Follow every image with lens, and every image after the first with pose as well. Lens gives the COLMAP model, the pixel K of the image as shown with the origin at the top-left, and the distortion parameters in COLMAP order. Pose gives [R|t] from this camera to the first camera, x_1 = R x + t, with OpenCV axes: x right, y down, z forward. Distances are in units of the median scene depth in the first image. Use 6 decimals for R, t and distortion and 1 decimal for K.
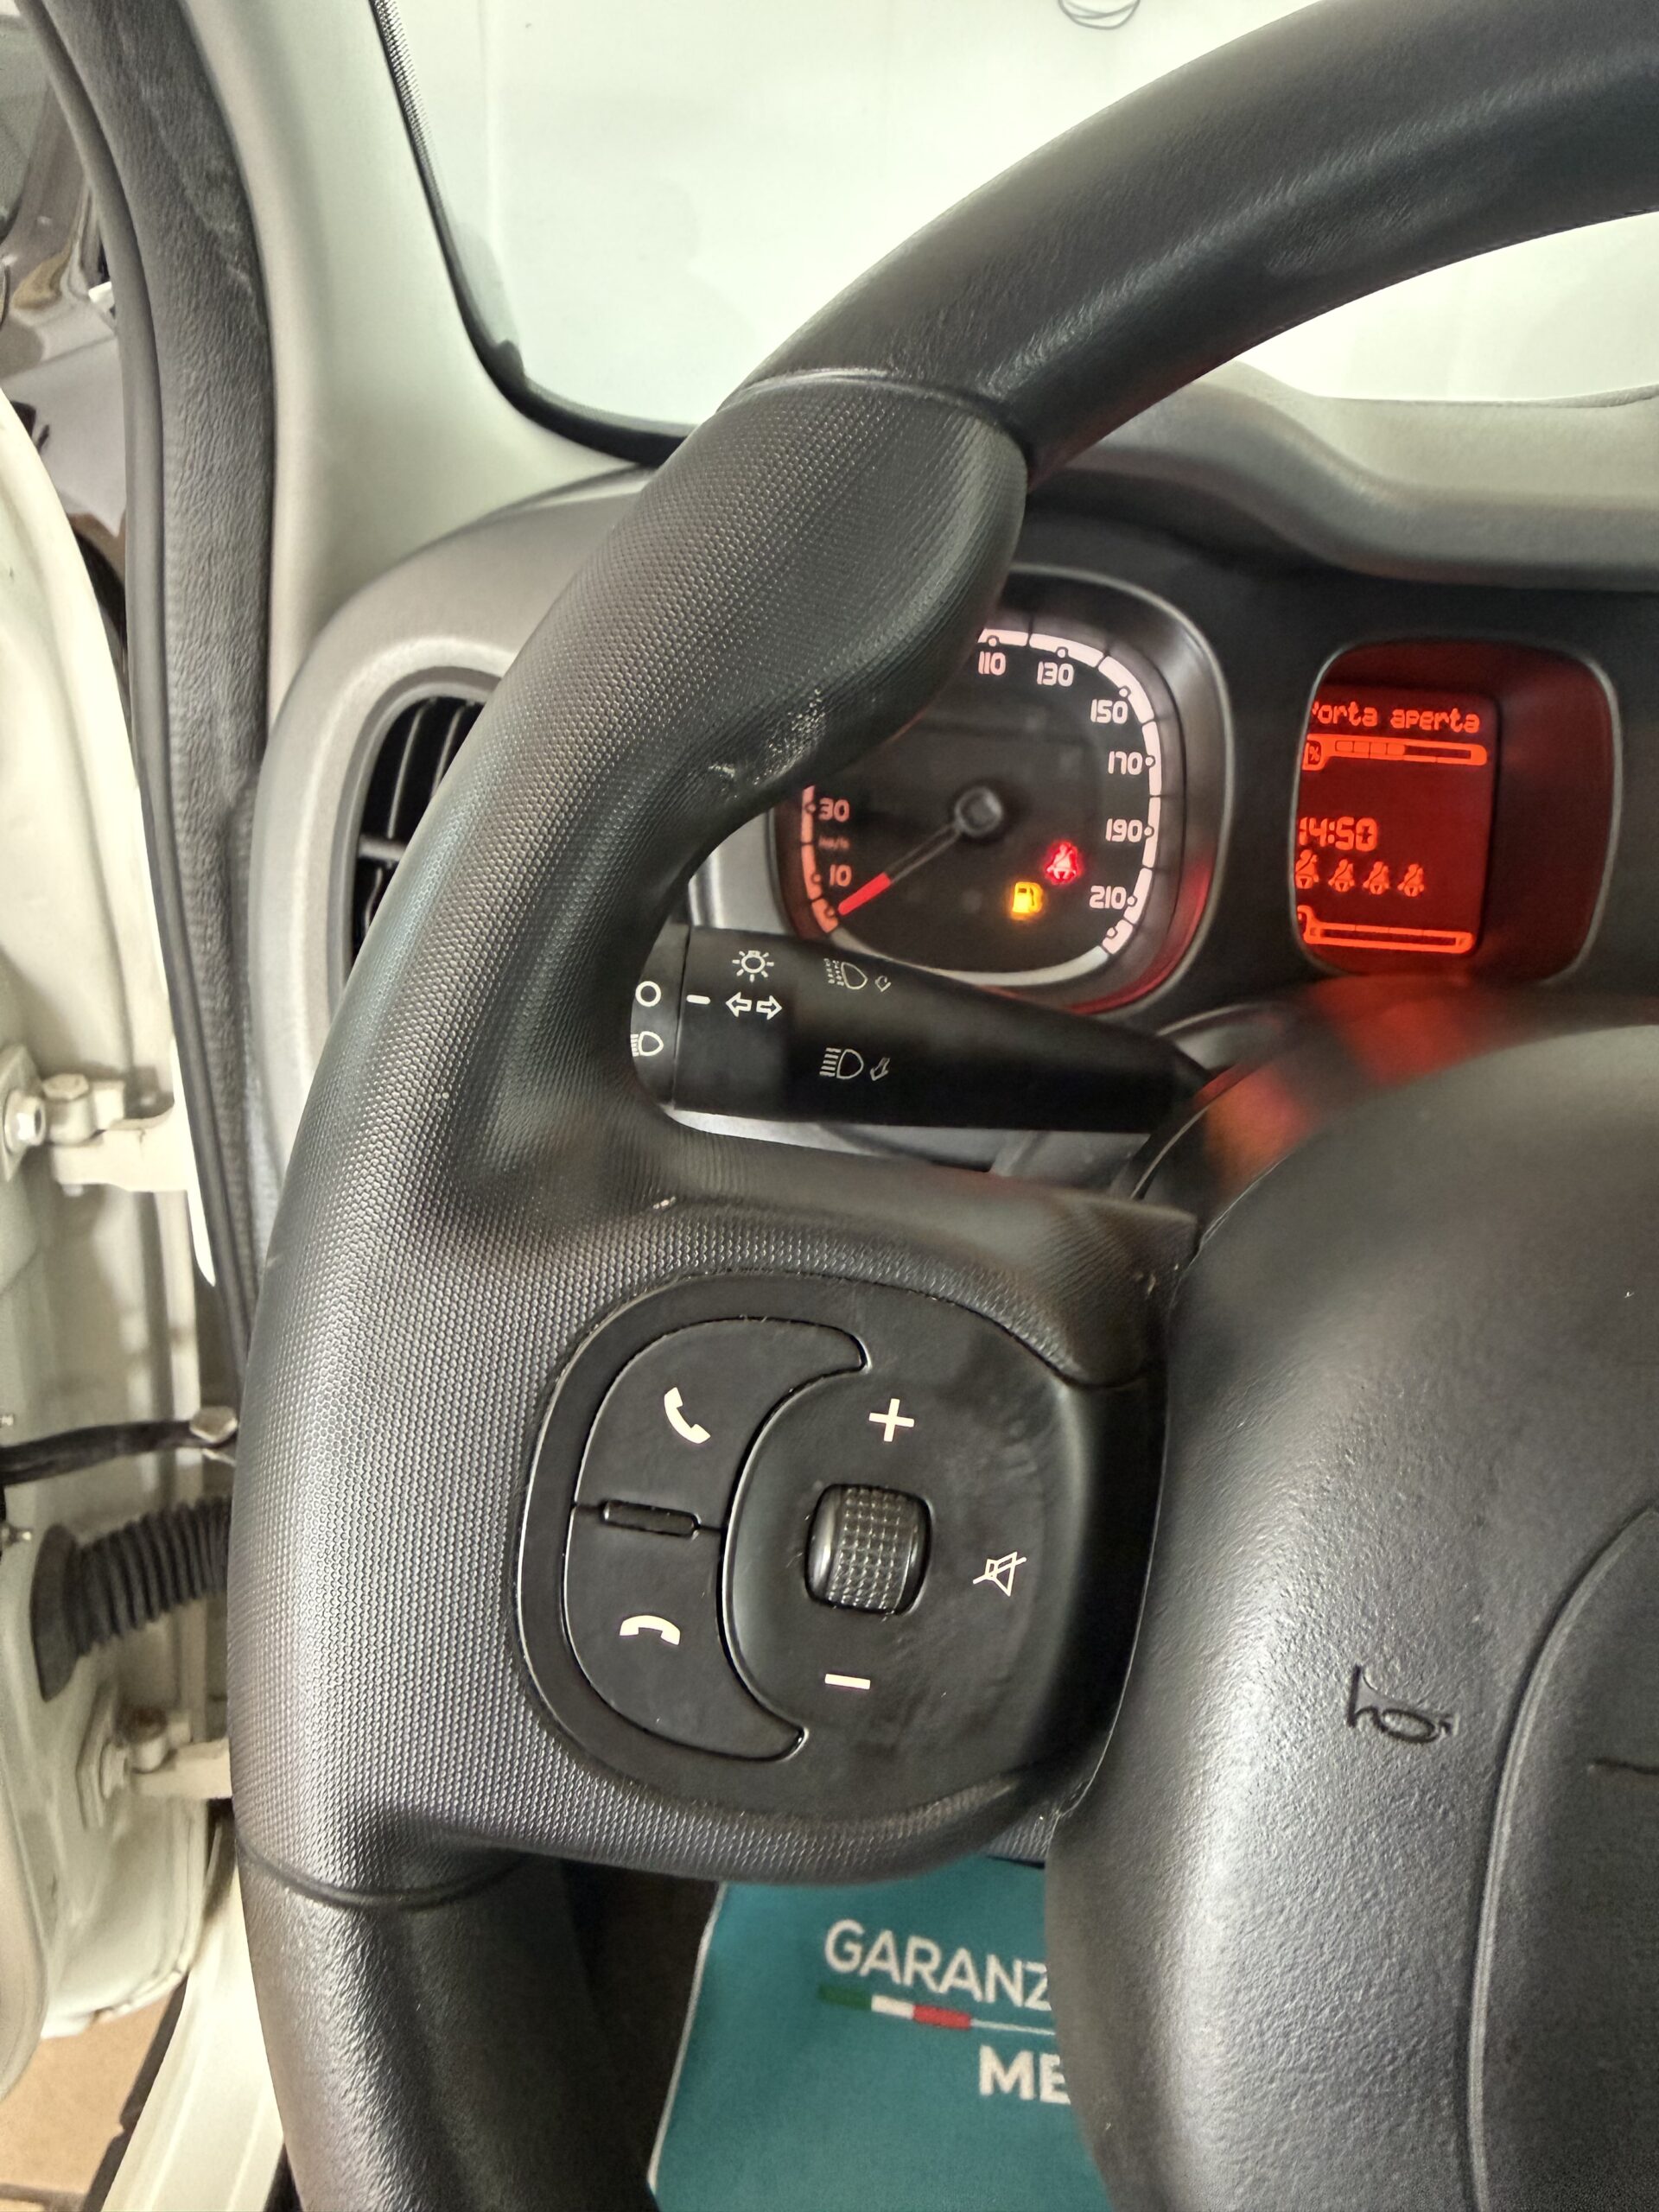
lens RADIAL K [[1580.6, 0, 829.2], [0, 1580.6, 989.6], [0, 0, 1]] dist [0.022980, -0.050621]
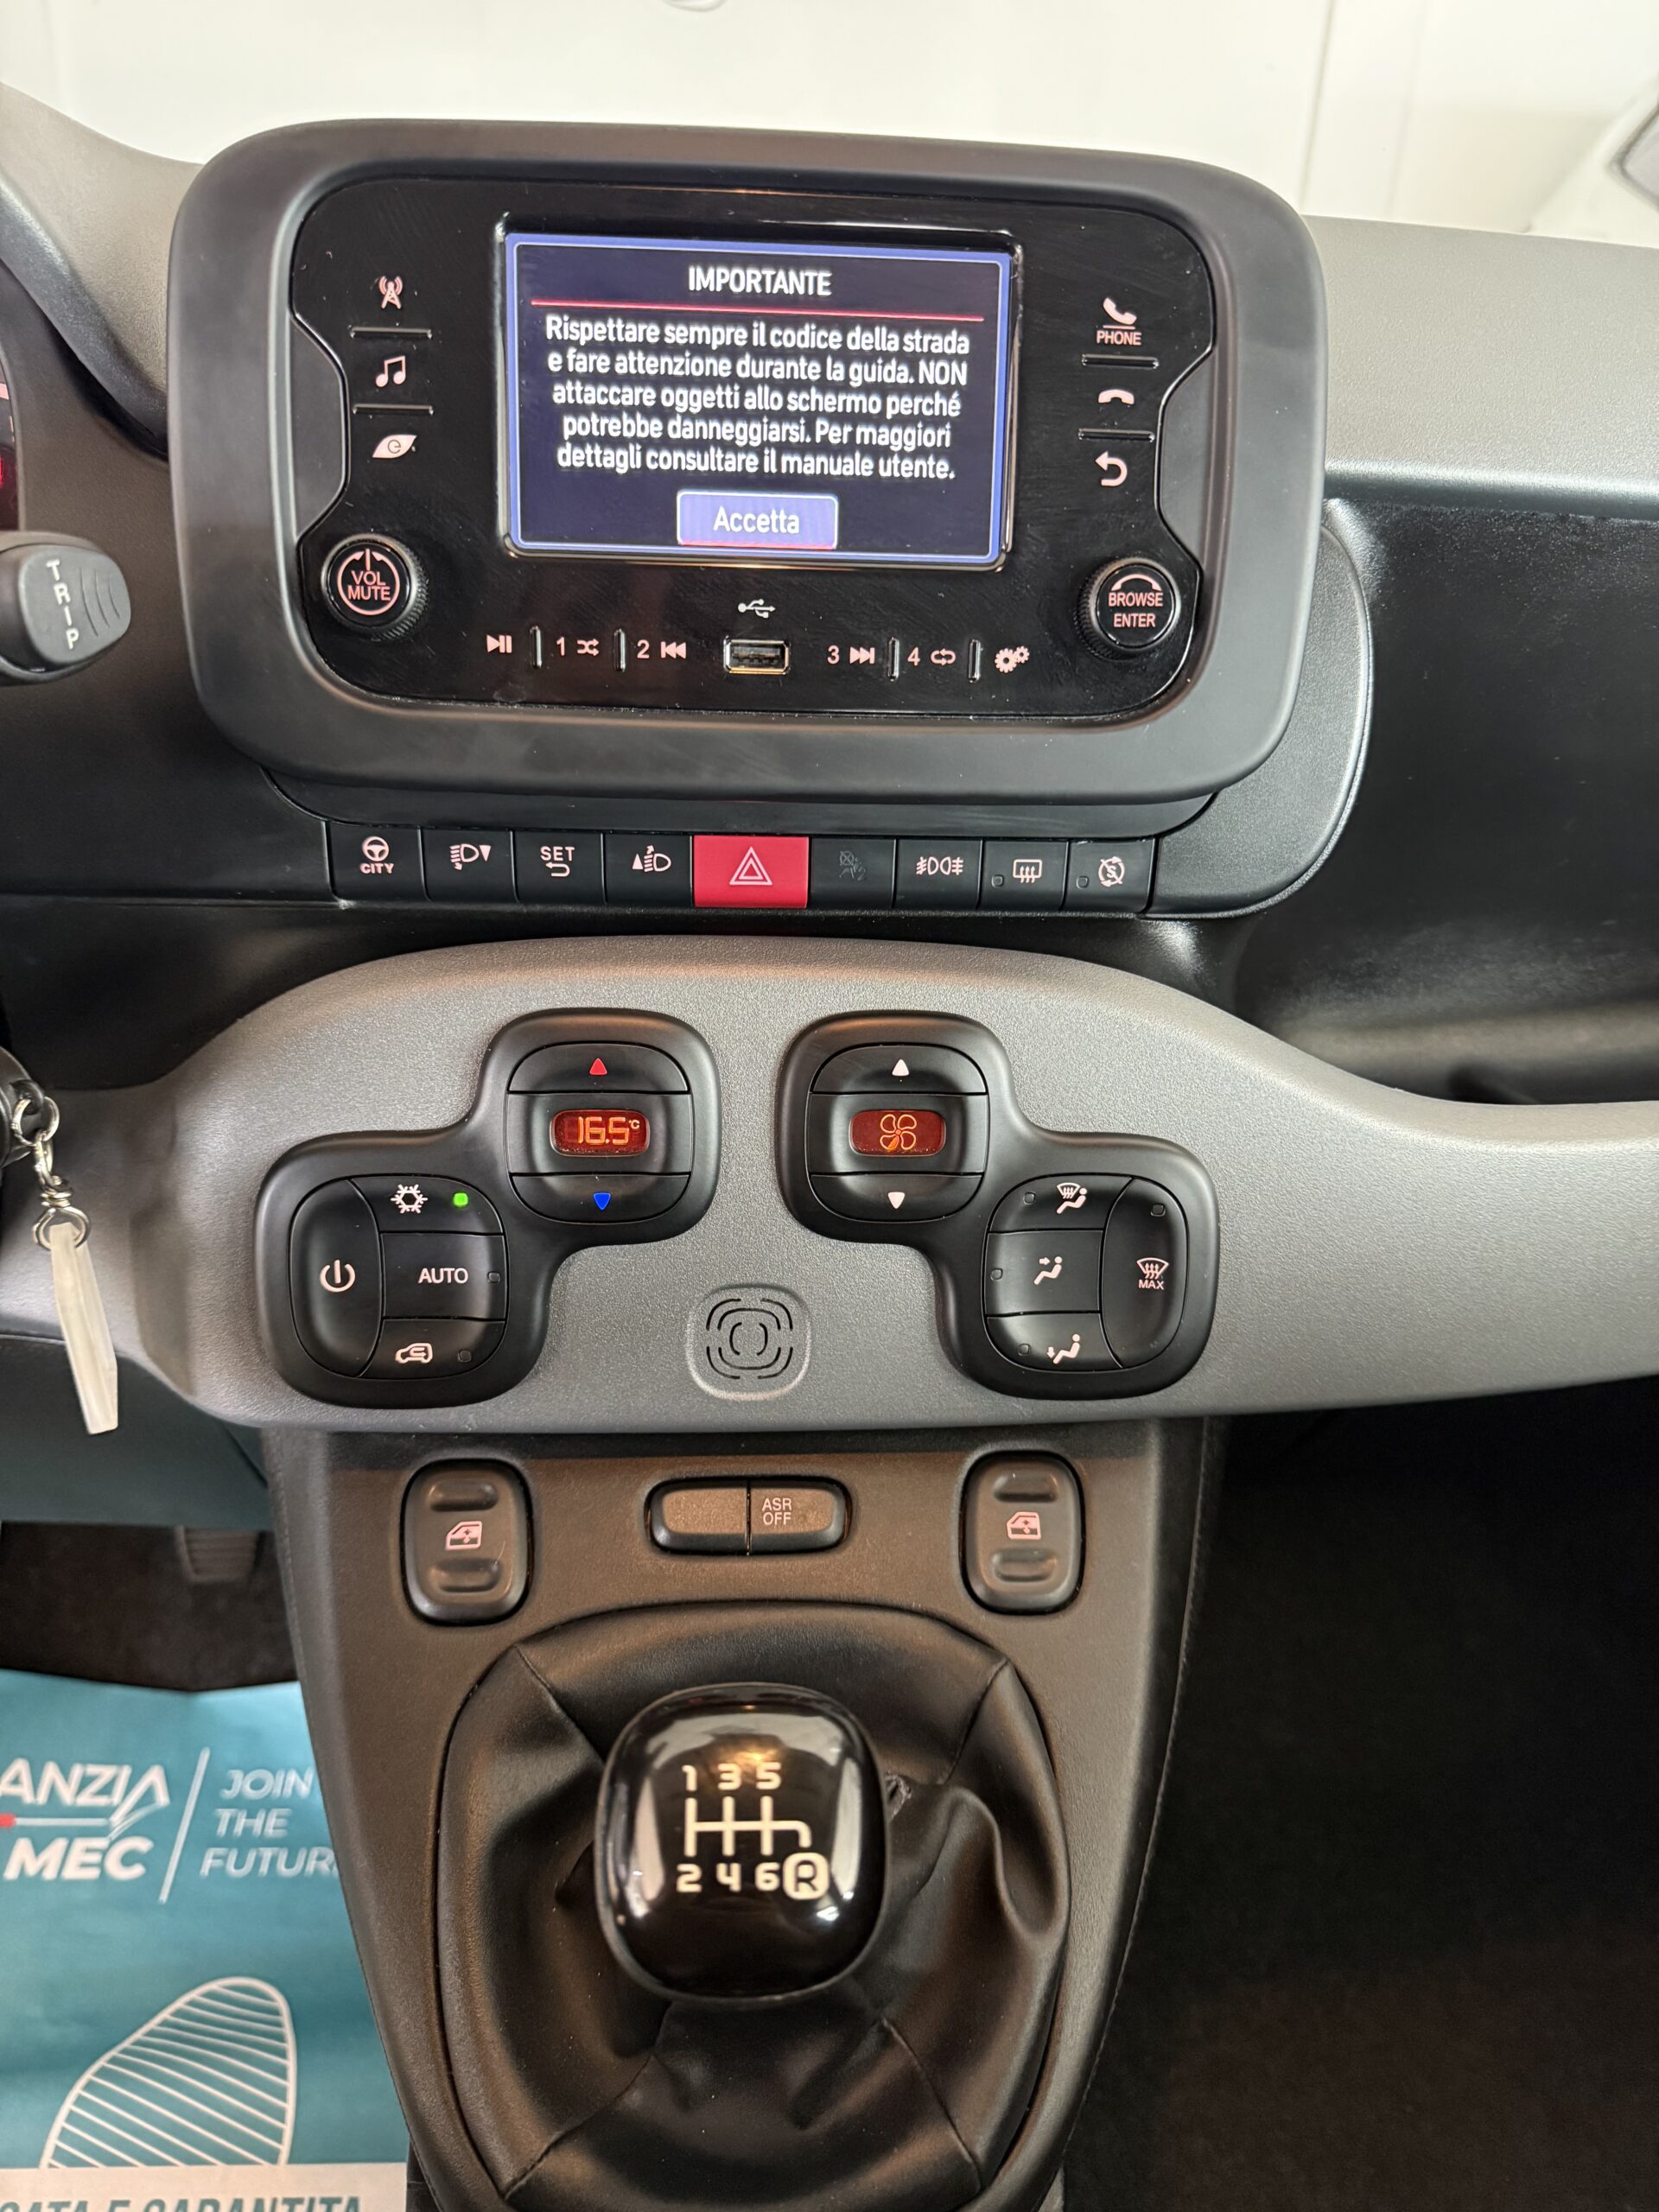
lens RADIAL K [[1580.6, 0, 823.6], [0, 1580.6, 1112.1], [0, 0, 1]] dist [0.022980, -0.050621]
pose [[0.990717, -0.068907, 0.117186, 1.031387], [0.062647, 0.996447, 0.056293, 0.286988], [-0.120648, -0.048429, 0.991513, -0.191725]]
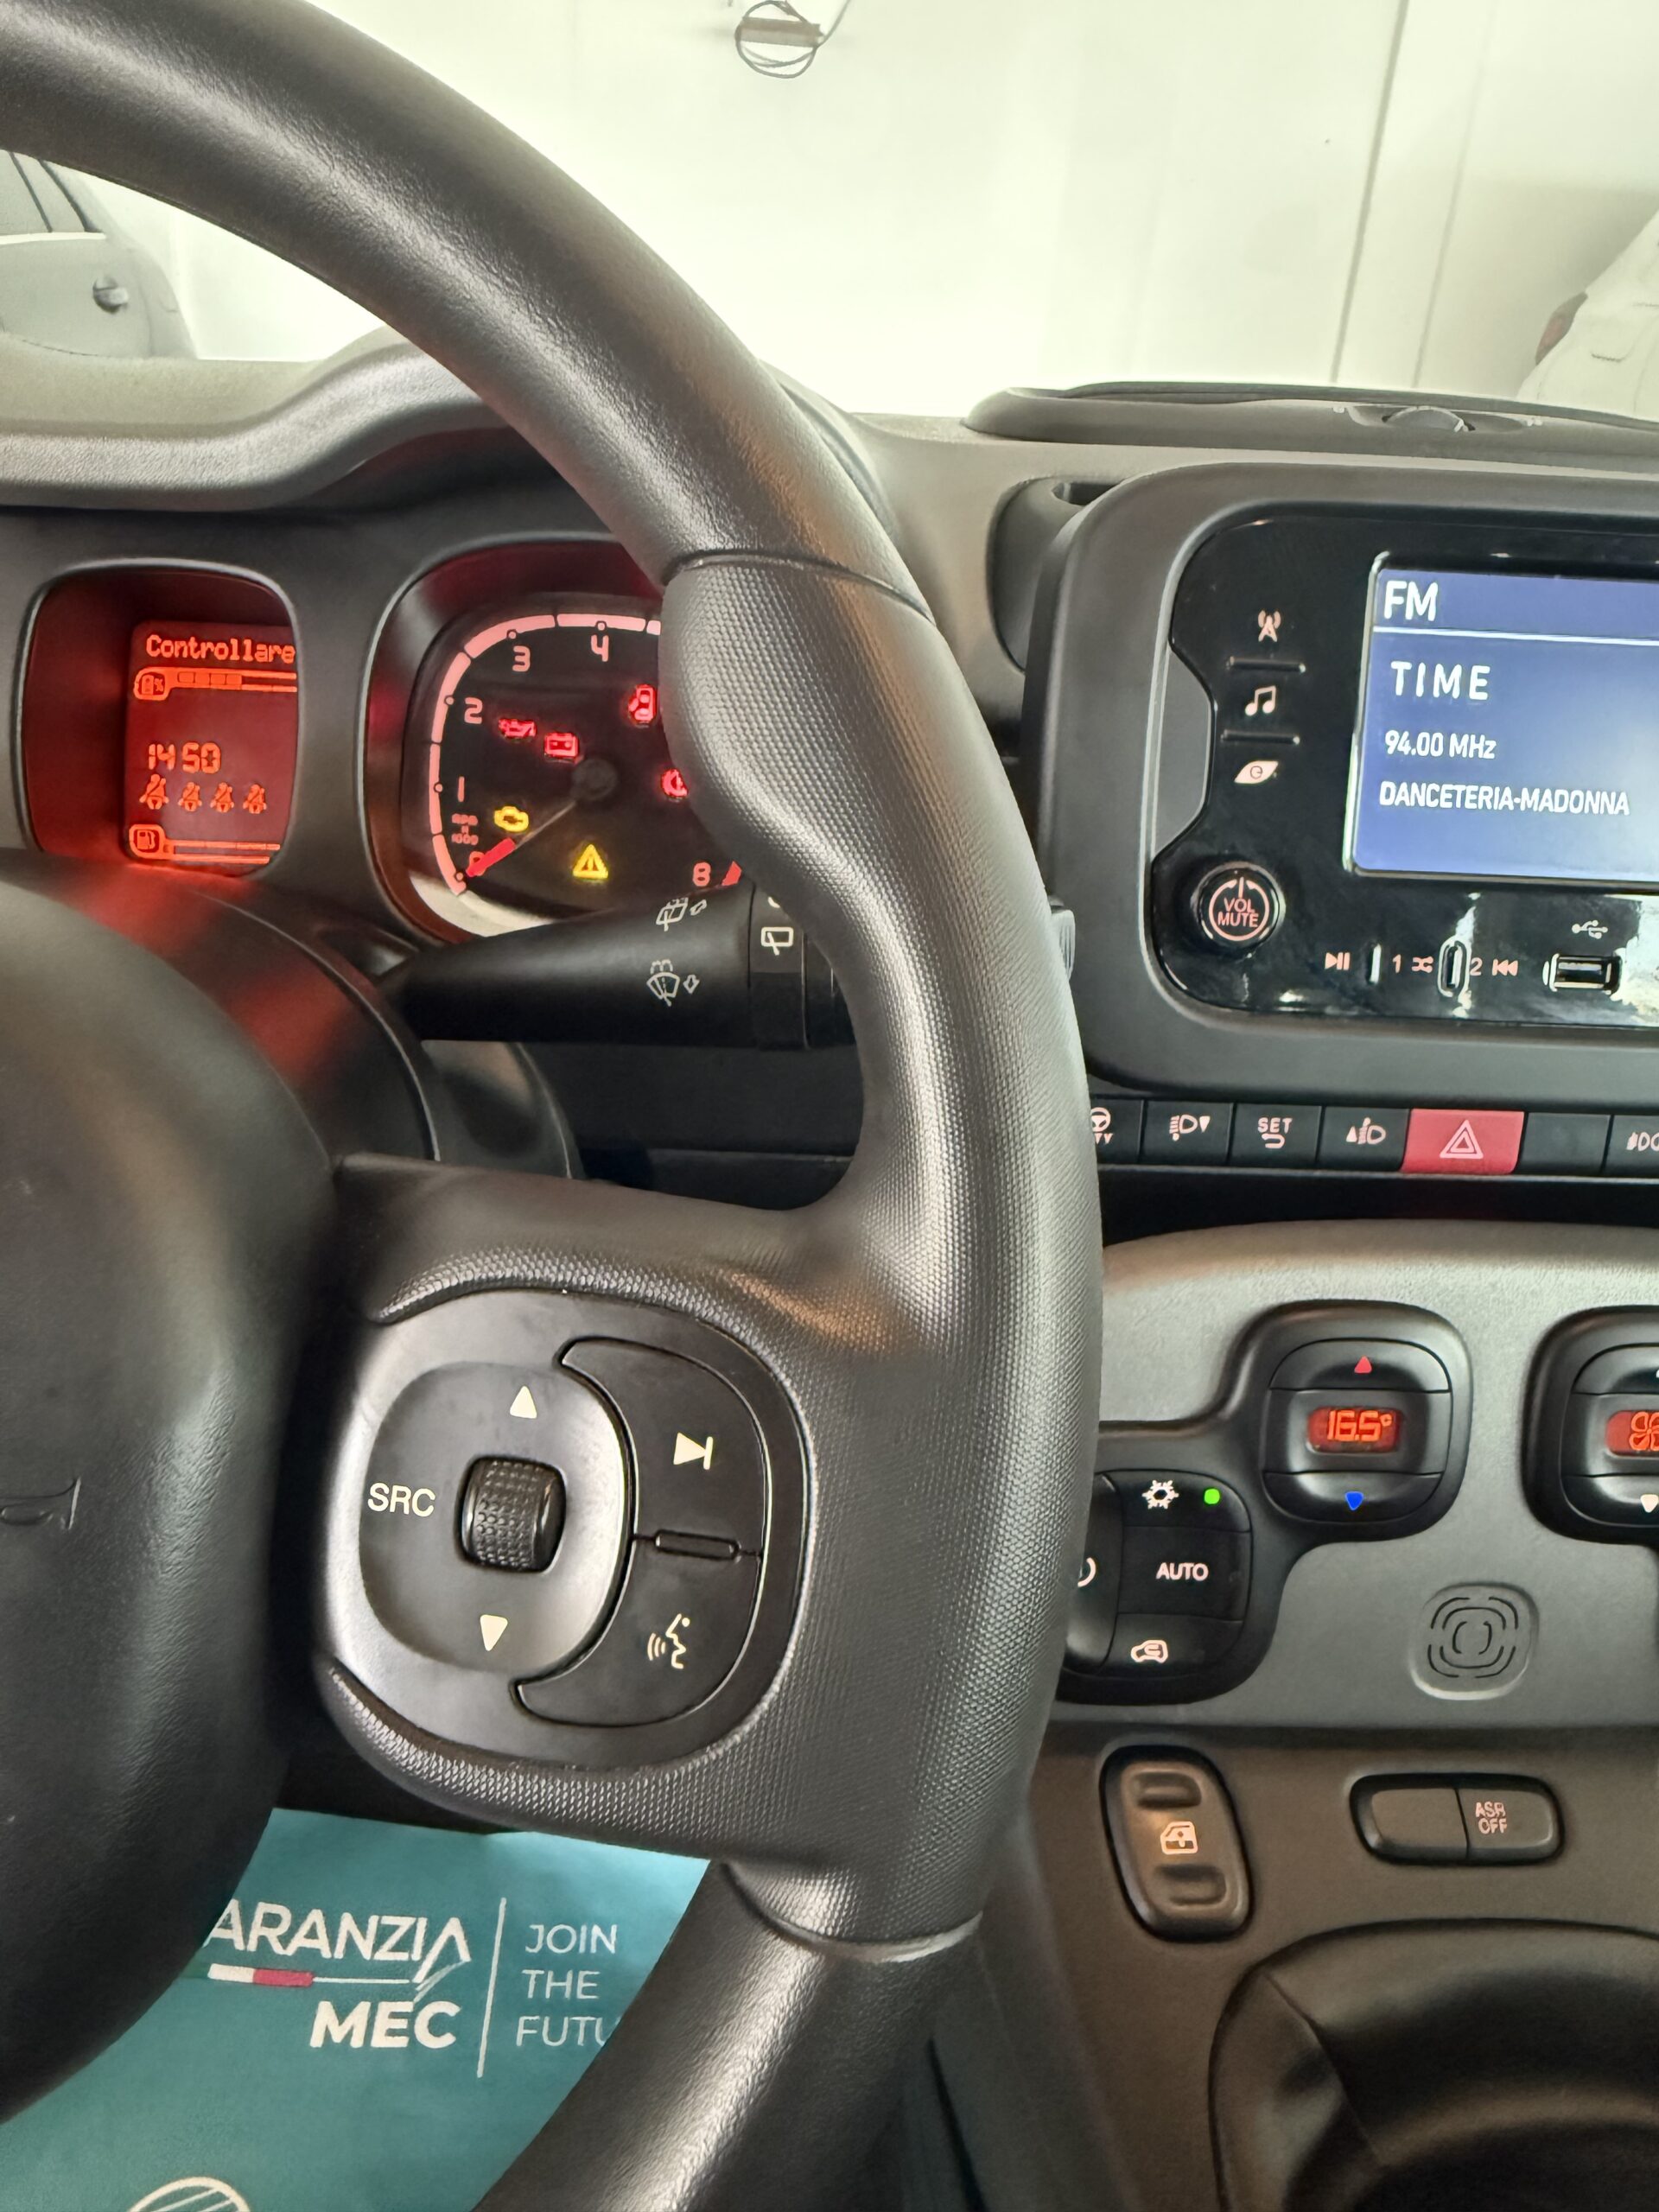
lens RADIAL K [[1580.6, 0, 829.9], [0, 1580.6, 992.7], [0, 0, 1]] dist [0.022980, -0.050621]
pose [[0.991459, -0.035772, 0.125419, 0.600973], [0.038439, 0.999082, -0.018909, 0.096624], [-0.124628, 0.023569, 0.991924, -0.122045]]
